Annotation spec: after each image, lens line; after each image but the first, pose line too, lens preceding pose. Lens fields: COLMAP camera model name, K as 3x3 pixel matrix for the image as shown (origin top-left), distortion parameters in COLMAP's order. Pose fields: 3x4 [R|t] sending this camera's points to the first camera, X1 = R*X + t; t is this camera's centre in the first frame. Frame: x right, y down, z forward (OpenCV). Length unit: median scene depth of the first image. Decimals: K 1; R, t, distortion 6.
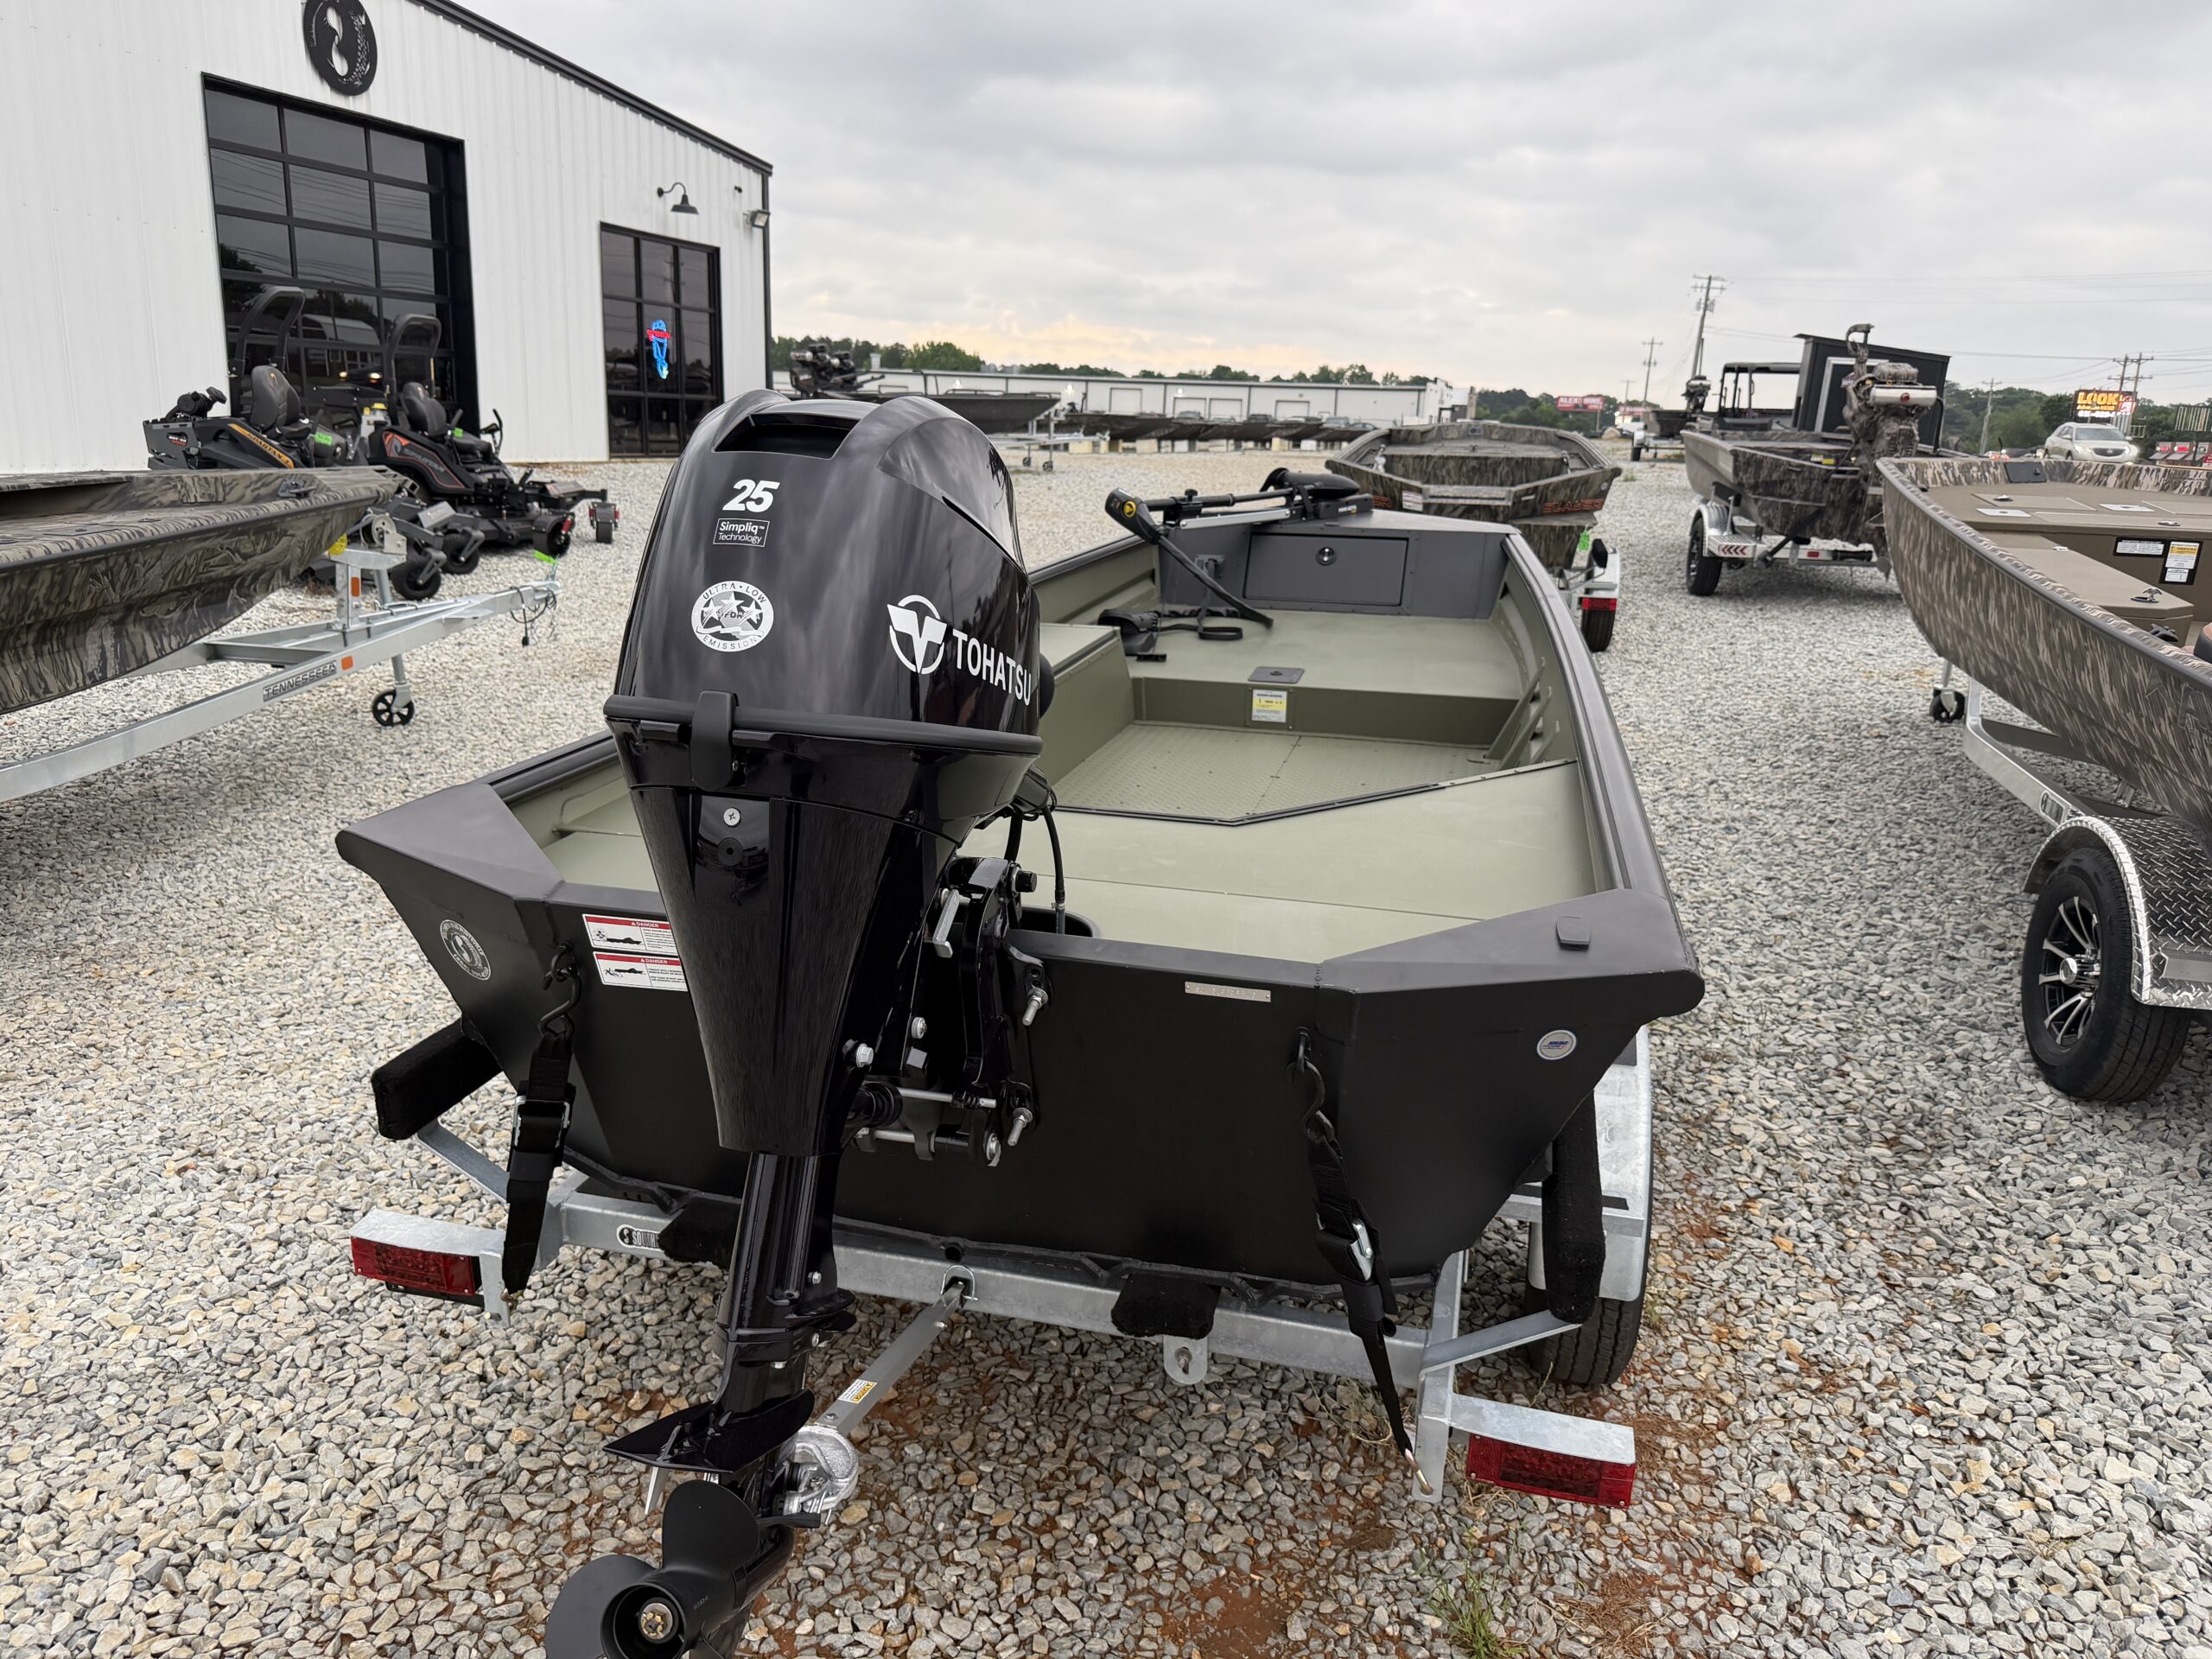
lens RADIAL K [[1551.6, 0, 1146.0], [0, 1551.6, 831.1], [0, 0, 1]] dist [0.075161, -0.104590]
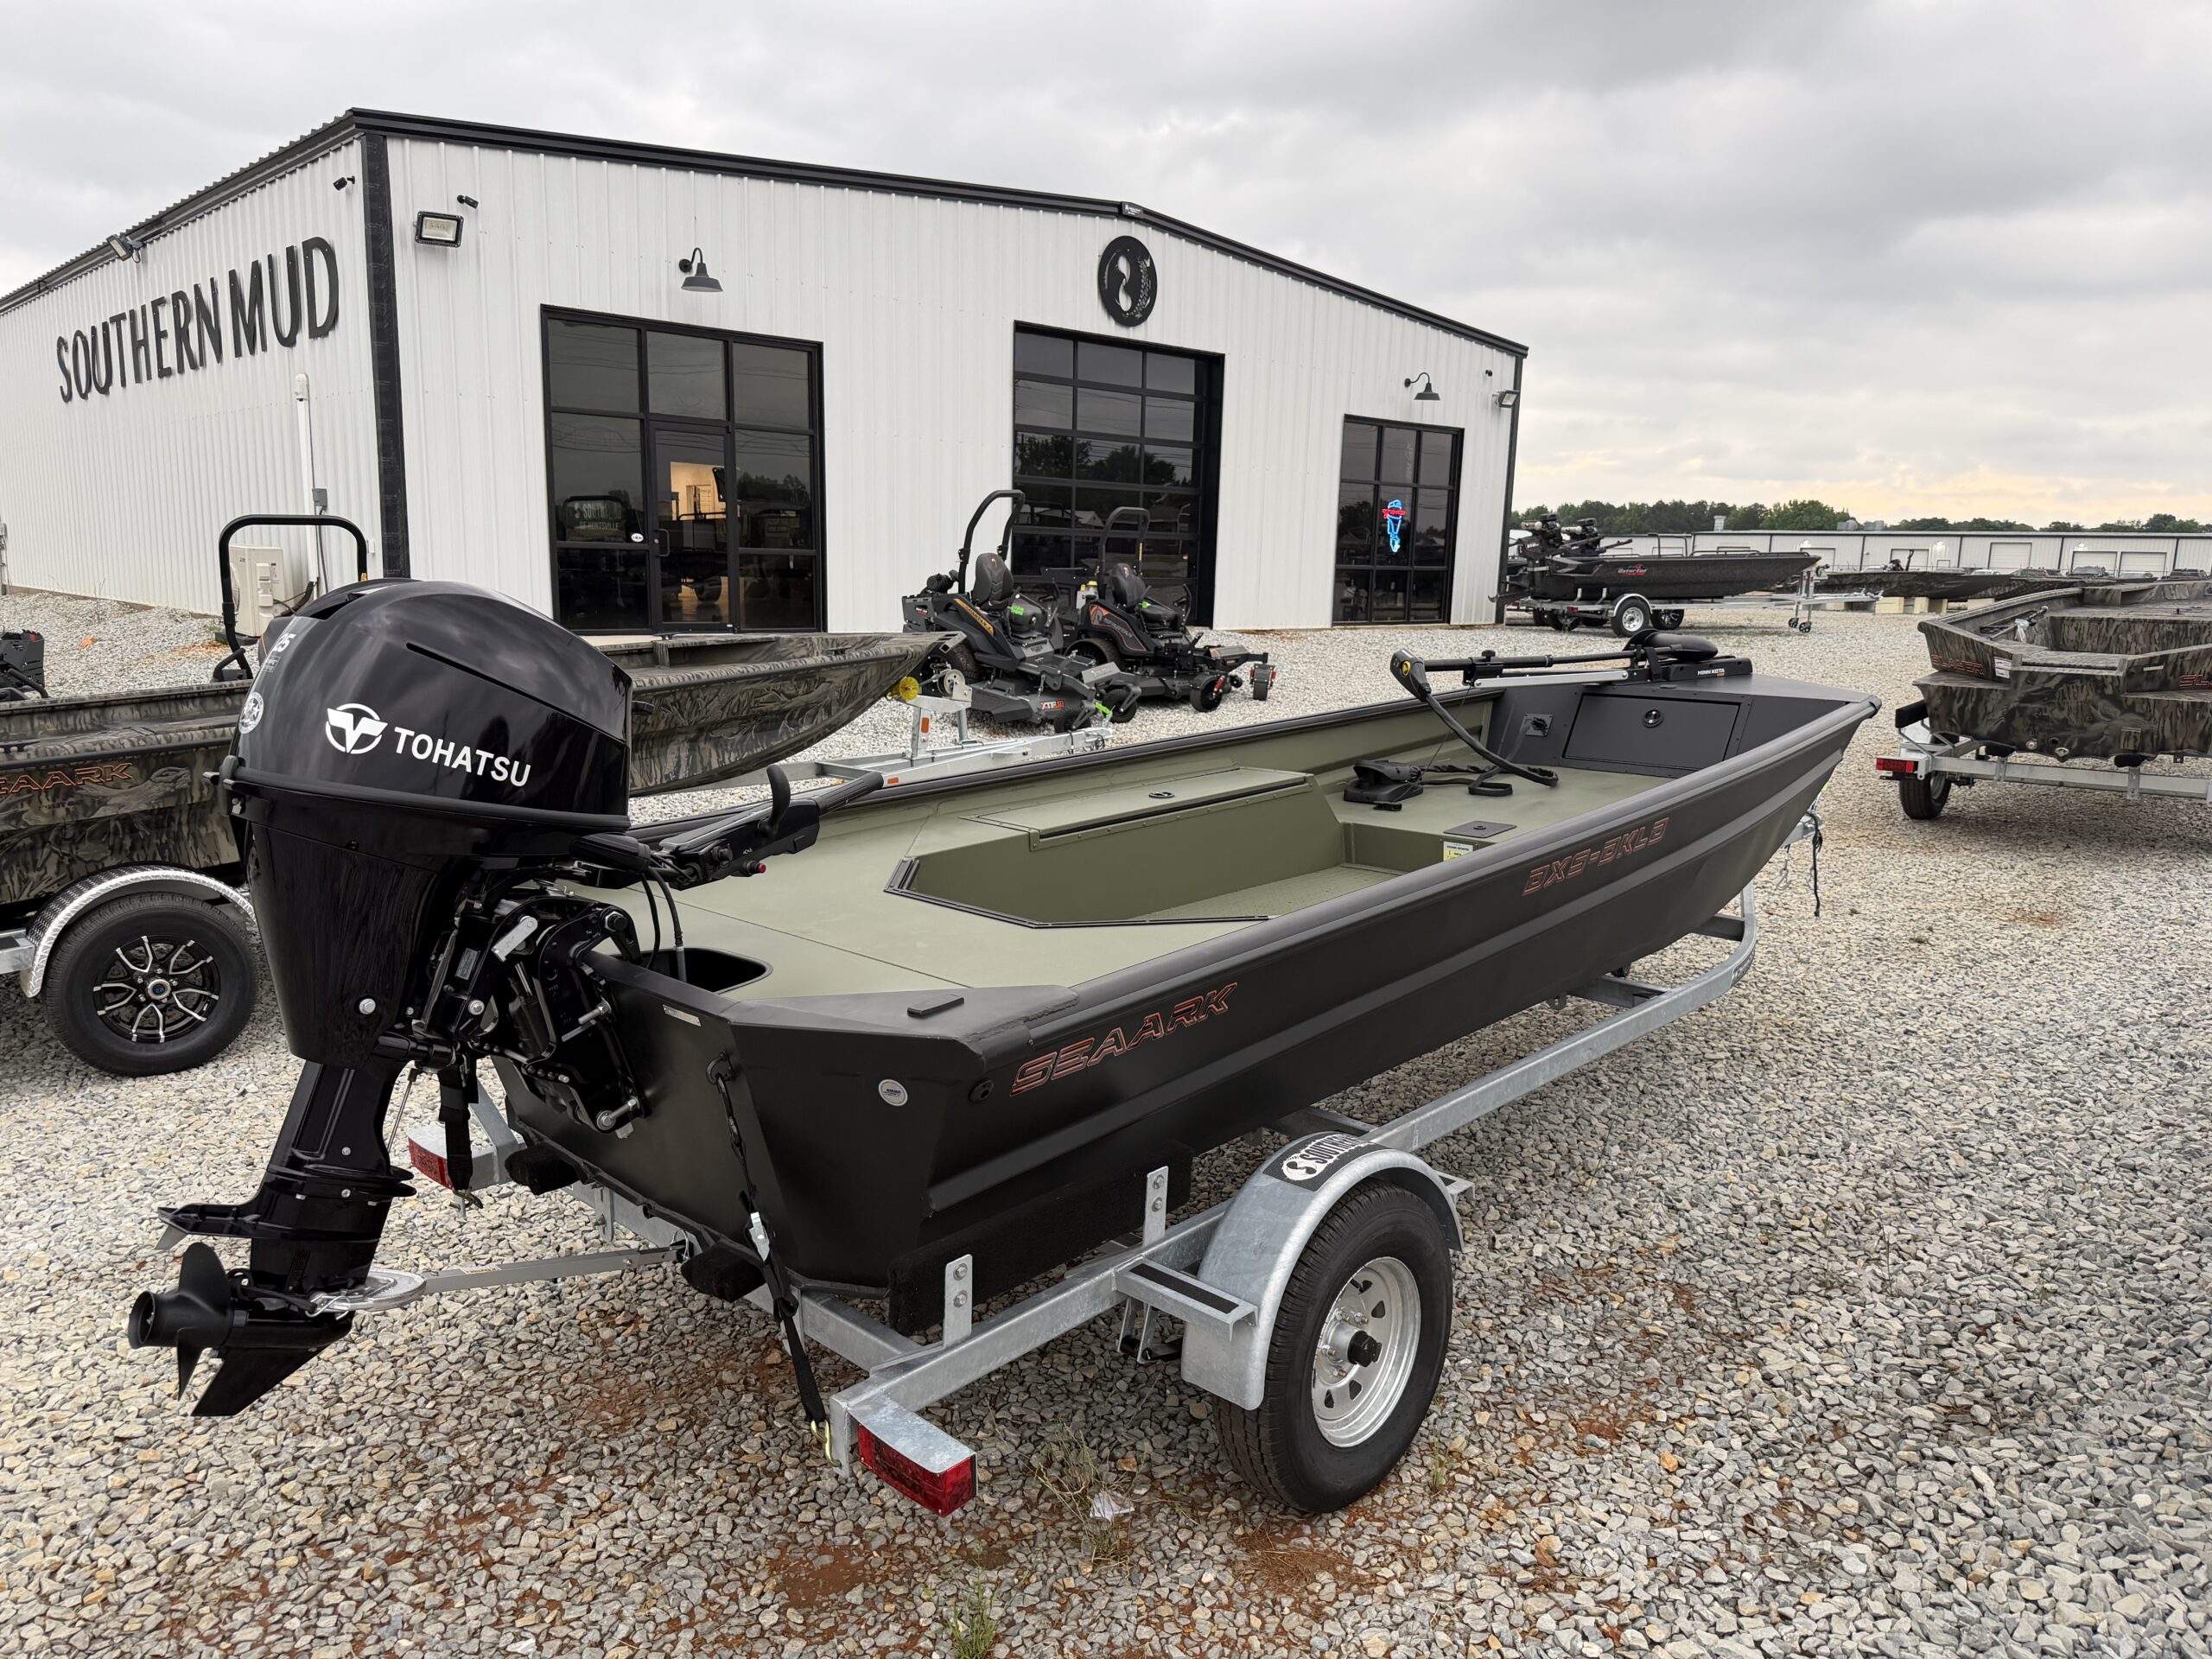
lens RADIAL K [[1558.6, 0, 1152.6], [0, 1558.6, 869.2], [0, 0, 1]] dist [0.111719, -0.194566]
pose [[0.866258, 0.076618, -0.493687, 0.135248], [-0.115395, 0.992135, -0.048506, -0.000287], [0.486088, 0.098987, 0.868286, 0.003255]]
